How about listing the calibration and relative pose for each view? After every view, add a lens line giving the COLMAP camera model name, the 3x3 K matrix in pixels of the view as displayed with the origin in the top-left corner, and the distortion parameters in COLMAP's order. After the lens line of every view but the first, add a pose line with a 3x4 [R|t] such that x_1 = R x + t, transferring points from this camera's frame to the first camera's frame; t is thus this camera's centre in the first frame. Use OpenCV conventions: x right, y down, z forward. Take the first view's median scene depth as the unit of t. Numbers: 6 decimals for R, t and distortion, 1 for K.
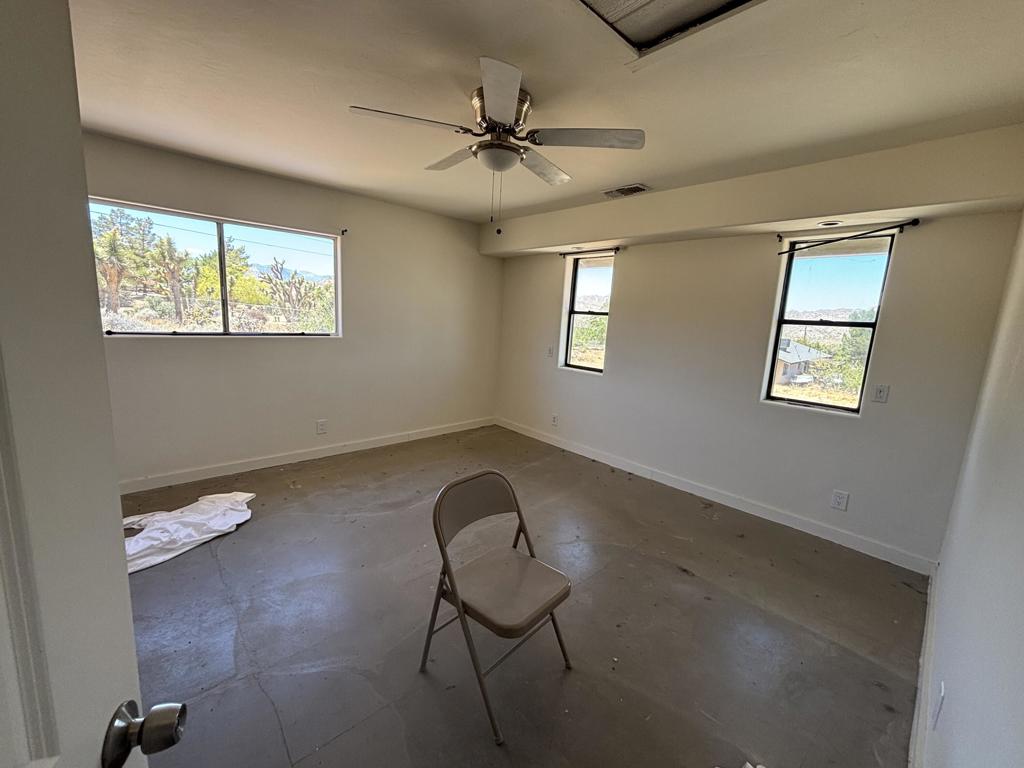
lens RADIAL K [[409.5, 0, 515.1], [0, 409.5, 383.4], [0, 0, 1]] dist [-0.009684, -0.001993]
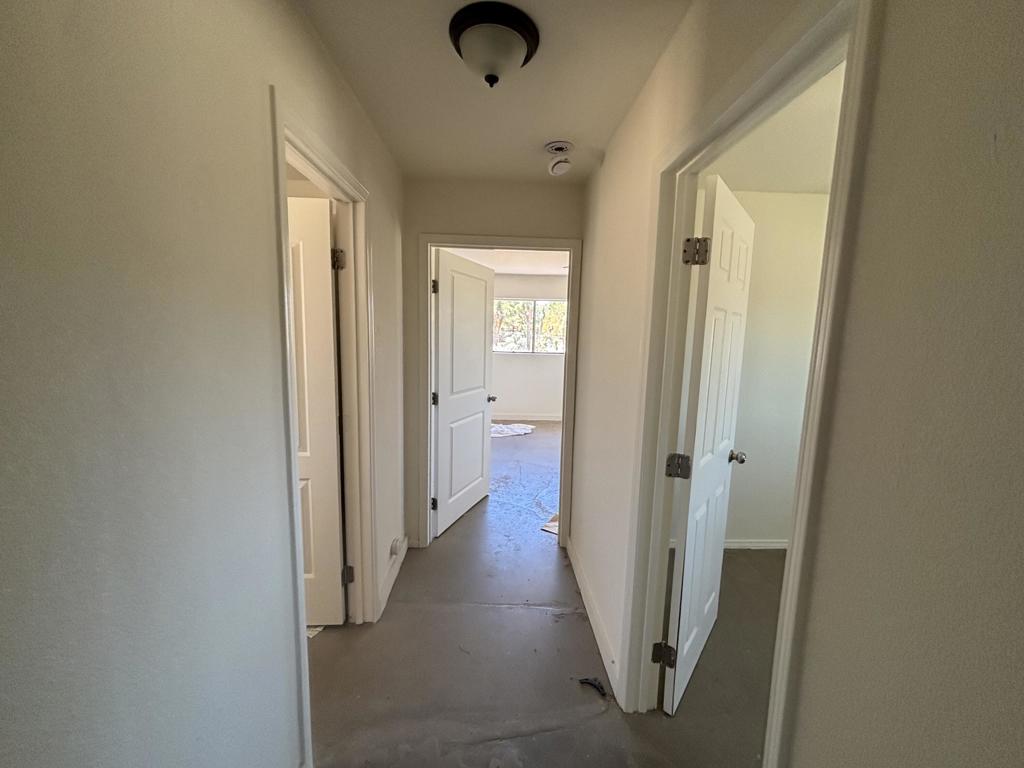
lens RADIAL K [[409.5, 0, 510.6], [0, 409.5, 384.9], [0, 0, 1]] dist [-0.009684, -0.001993]
pose [[0.740248, 0.047193, -0.670676, 0.092295], [-0.093968, 0.995005, -0.033701, 0.018277], [0.665735, 0.087970, 0.740984, -0.093430]]
